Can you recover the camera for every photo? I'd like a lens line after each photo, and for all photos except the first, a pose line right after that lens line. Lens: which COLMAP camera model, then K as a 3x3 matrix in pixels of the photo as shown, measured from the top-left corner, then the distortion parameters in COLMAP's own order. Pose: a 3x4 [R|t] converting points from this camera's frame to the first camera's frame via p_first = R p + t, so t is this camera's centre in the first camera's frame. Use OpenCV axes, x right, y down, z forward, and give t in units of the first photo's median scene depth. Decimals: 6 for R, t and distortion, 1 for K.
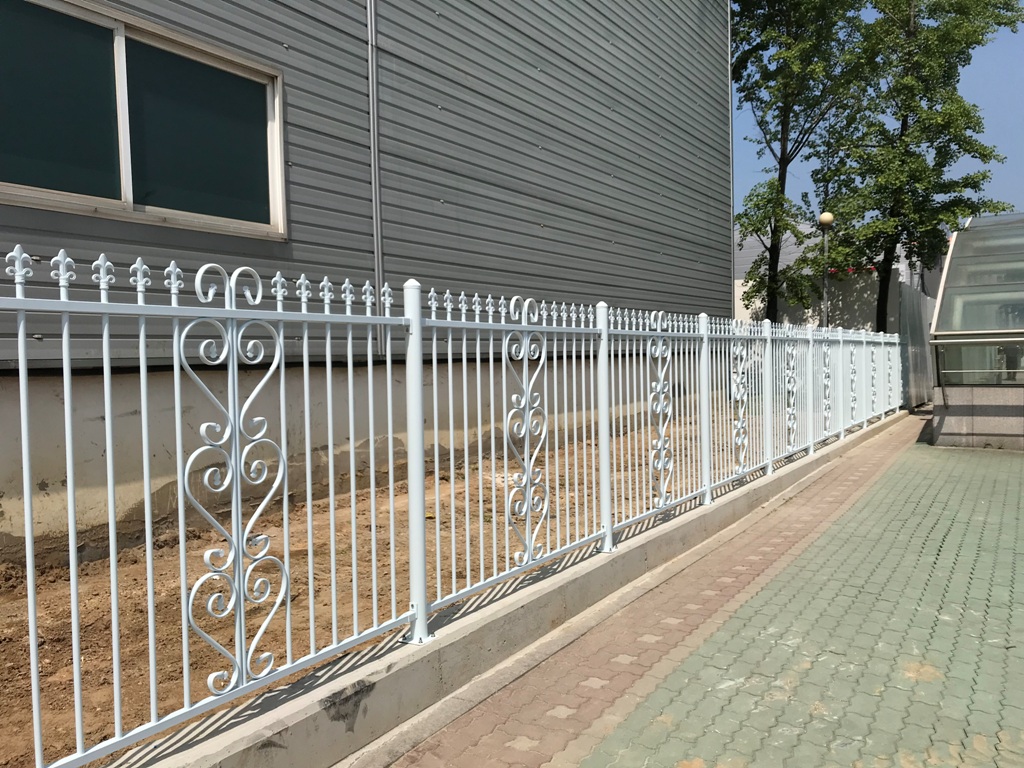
lens RADIAL K [[832.9, 0, 533.4], [0, 832.9, 383.6], [0, 0, 1]] dist [0.059861, -0.087227]
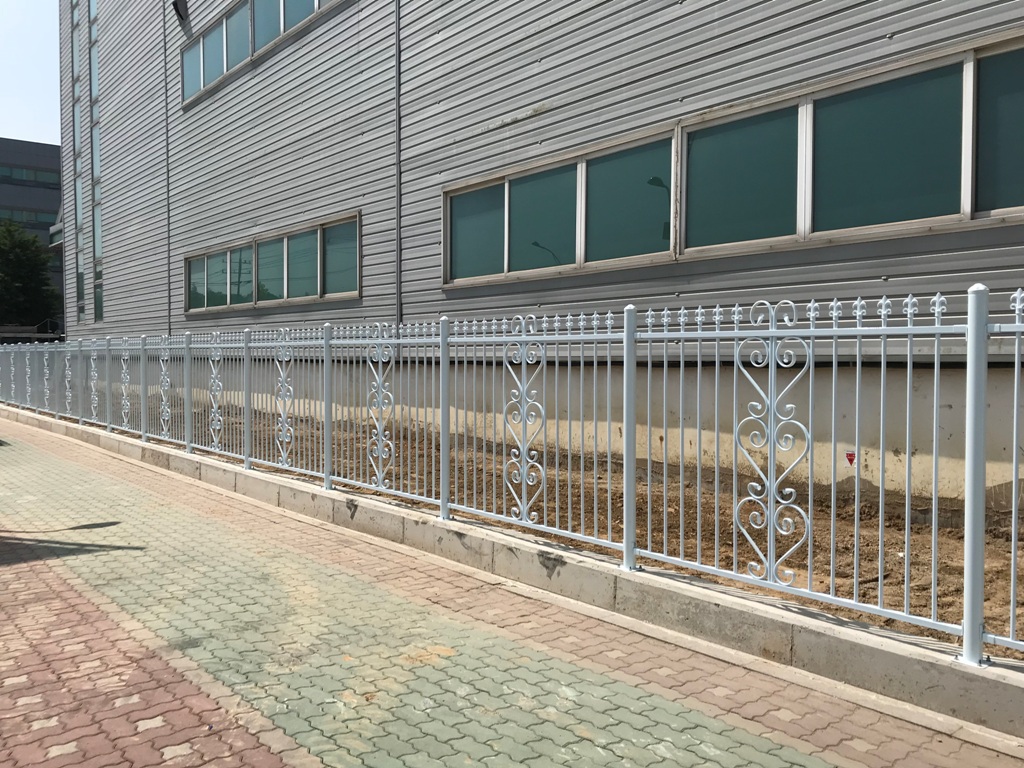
lens RADIAL K [[836.9, 0, 512.0], [0, 836.9, 384.0], [0, 0, 1]] dist [0.008025, -0.016773]
pose [[-0.333129, 0.055248, -0.941261, 1.194676], [-0.019436, 0.997667, 0.065437, -0.079938], [0.942681, 0.040094, -0.331278, 1.262739]]
